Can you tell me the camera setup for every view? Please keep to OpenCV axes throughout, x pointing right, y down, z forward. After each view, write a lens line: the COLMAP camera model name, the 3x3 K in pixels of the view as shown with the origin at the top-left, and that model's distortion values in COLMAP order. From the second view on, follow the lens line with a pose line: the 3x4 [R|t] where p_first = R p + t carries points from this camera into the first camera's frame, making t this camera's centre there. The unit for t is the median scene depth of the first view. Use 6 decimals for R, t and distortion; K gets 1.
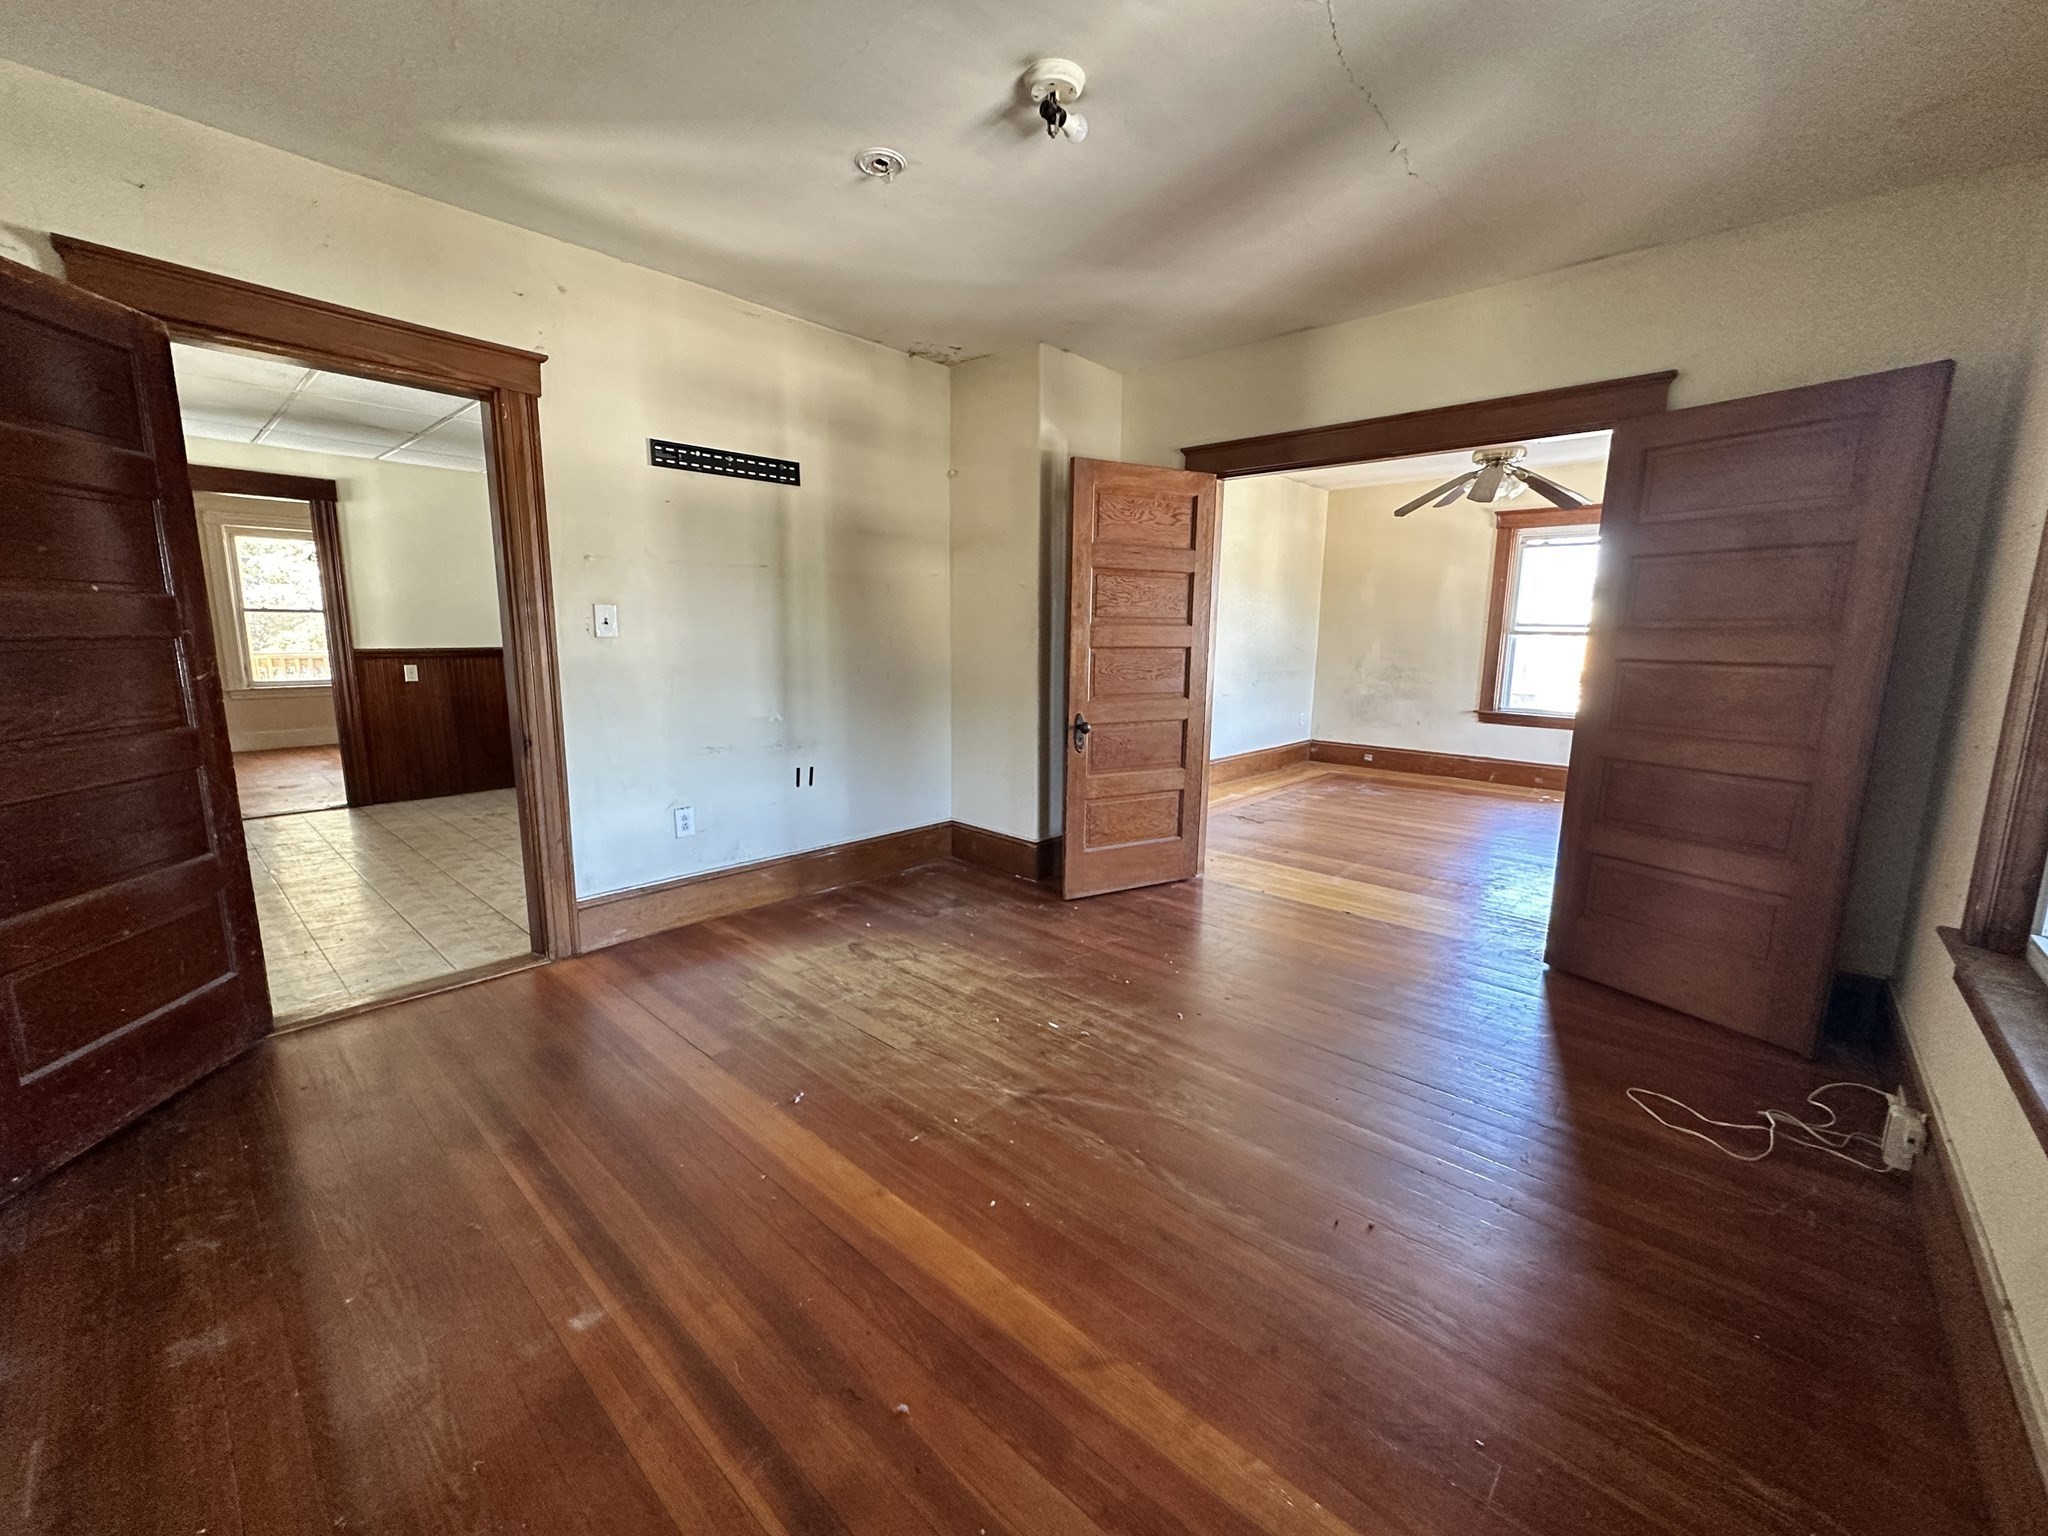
lens RADIAL K [[827.4, 0, 1024.0], [0, 827.4, 768.0], [0, 0, 1]] dist [-0.001782, 0.000021]
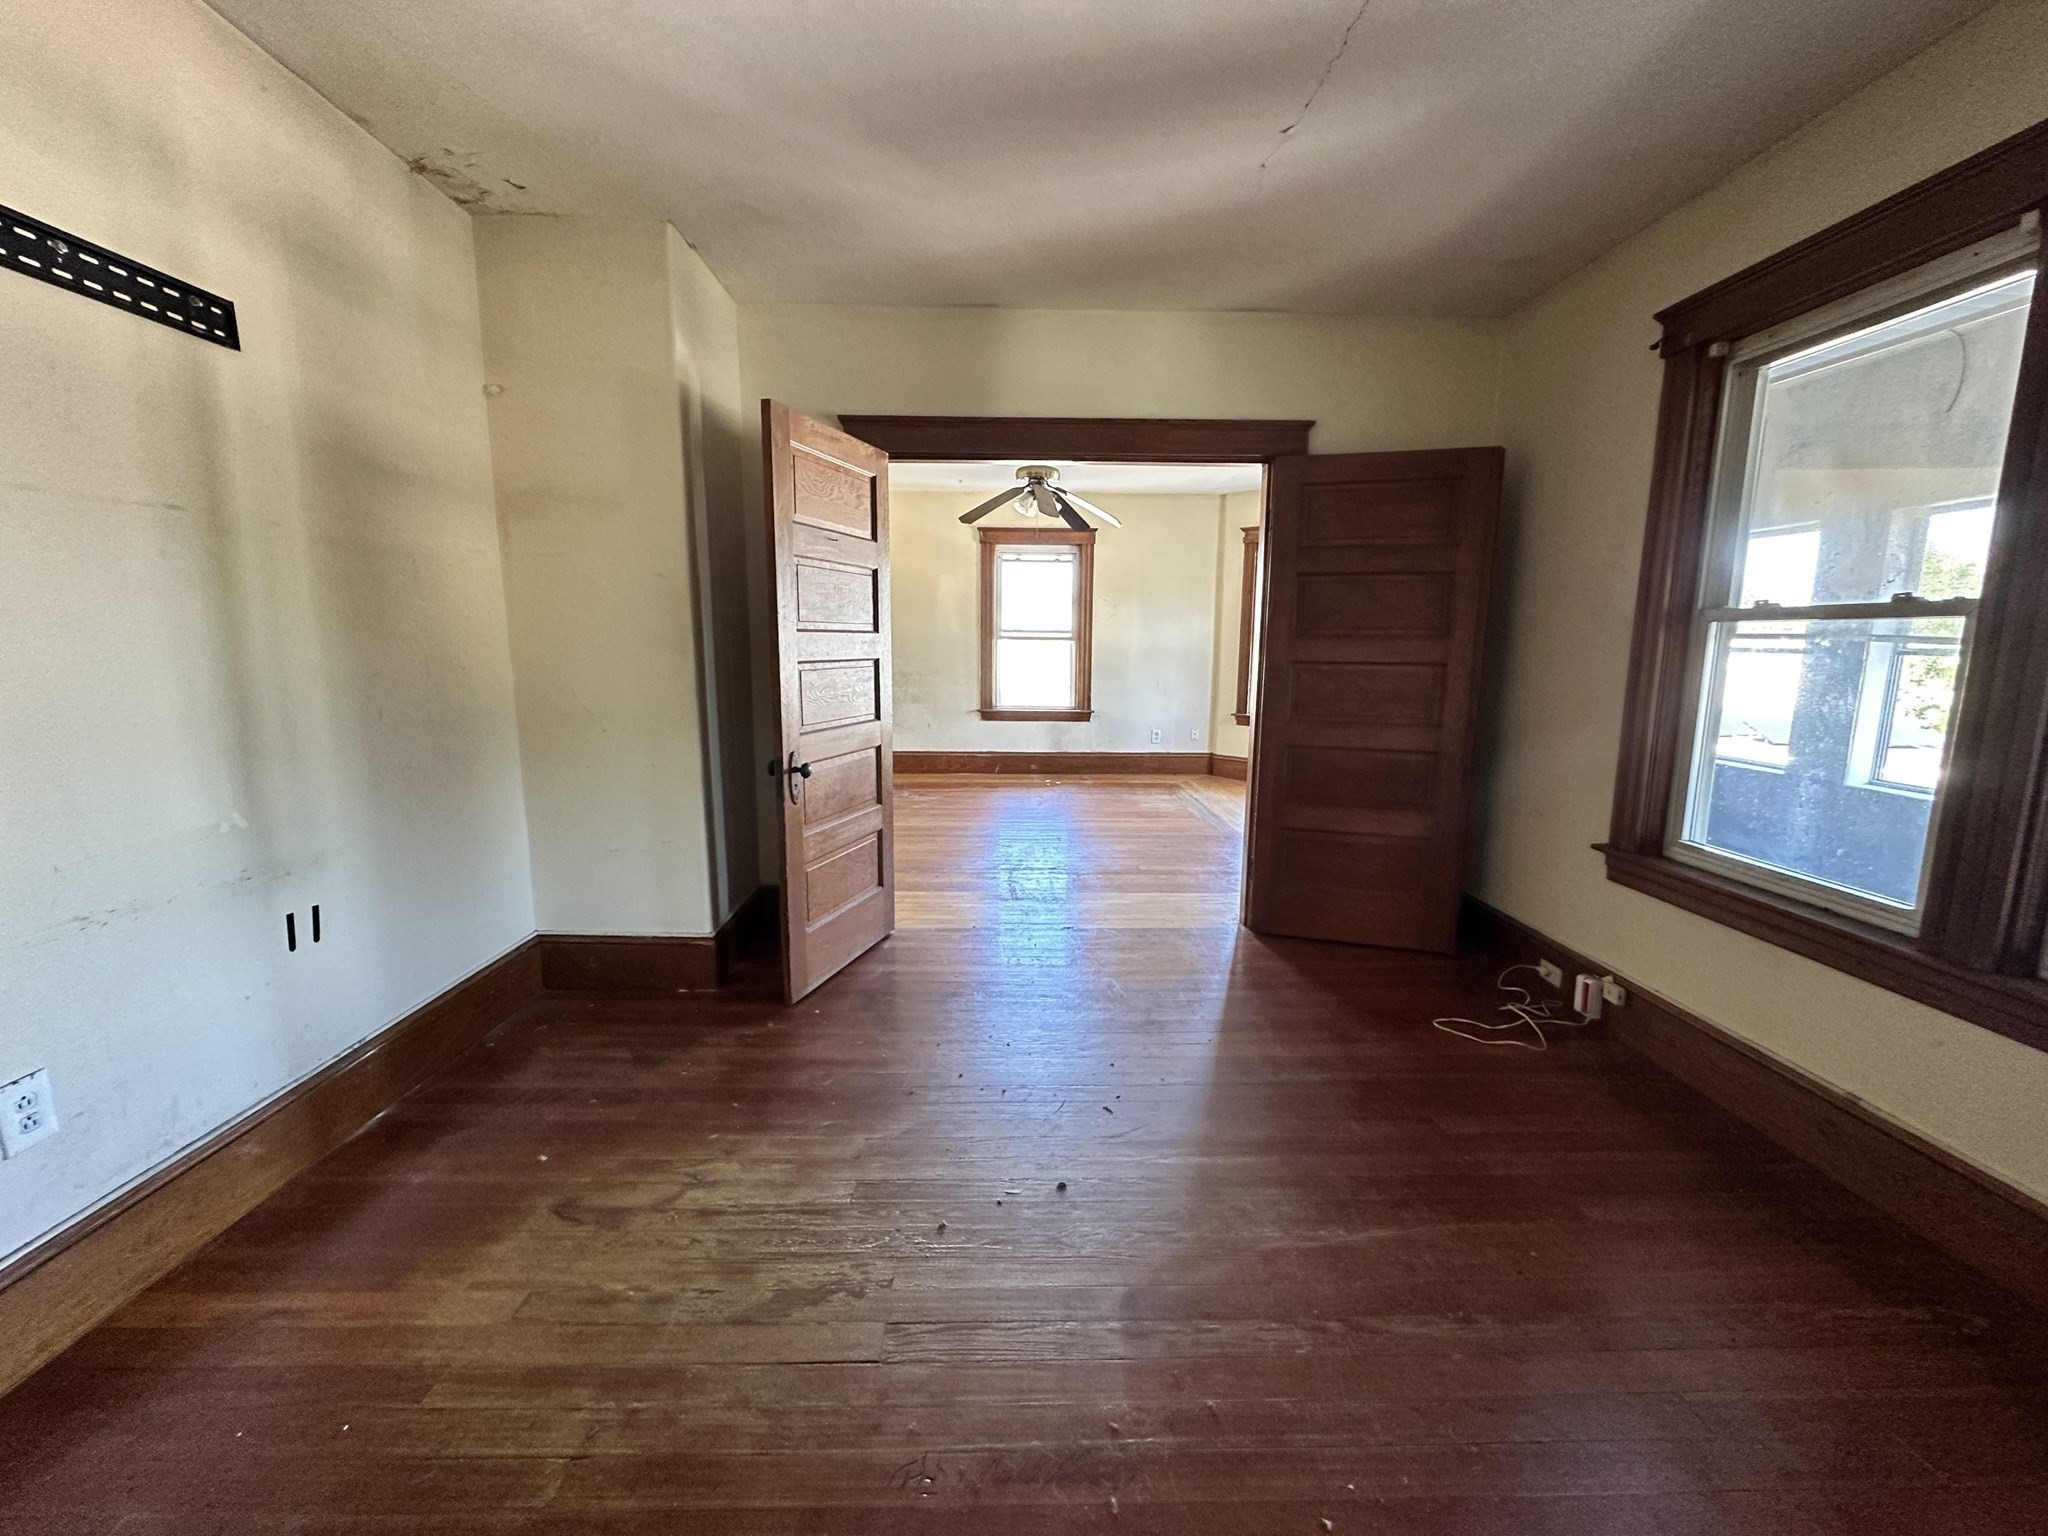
lens RADIAL K [[820.0, 0, 1024.0], [0, 820.0, 768.0], [0, 0, 1]] dist [-0.002428, 0.000562]
pose [[0.720763, -0.113950, 0.683751, -0.285388], [0.117382, 0.992214, 0.041621, -0.057964], [-0.683170, 0.050262, 0.728527, 0.326659]]
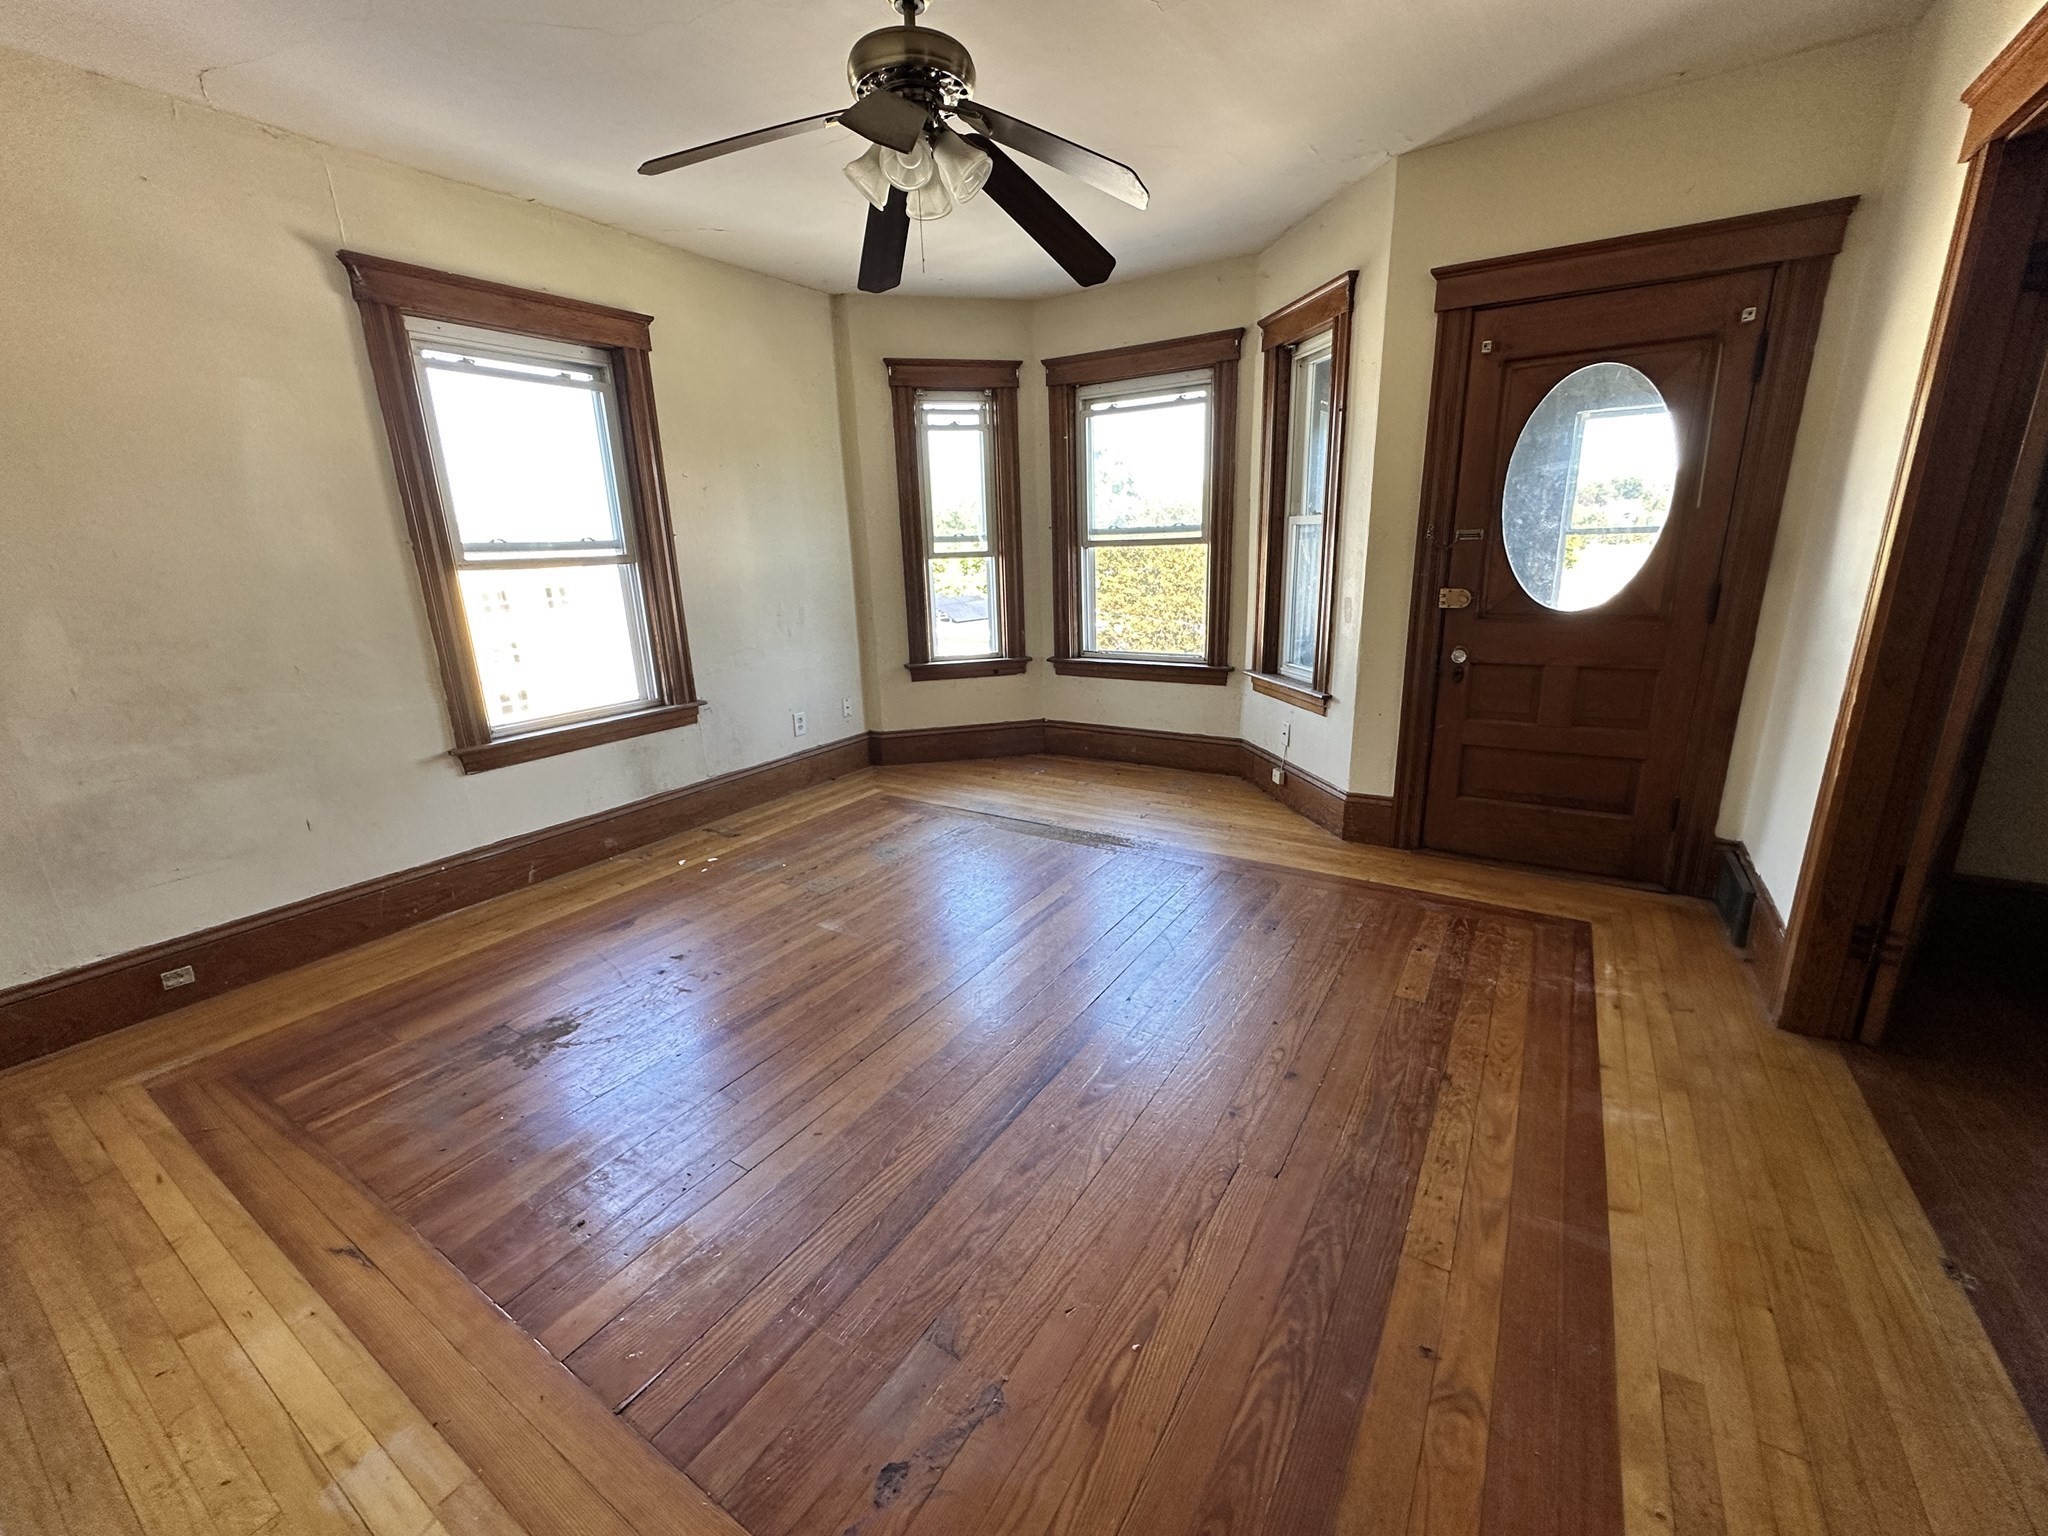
lens RADIAL K [[827.4, 0, 1024.0], [0, 827.4, 768.0], [0, 0, 1]] dist [-0.001782, 0.000021]
pose [[-0.164542, -0.271179, 0.948361, 0.154316], [0.197102, 0.933035, 0.300994, -0.243648], [-0.966476, 0.236450, -0.100074, 1.387734]]
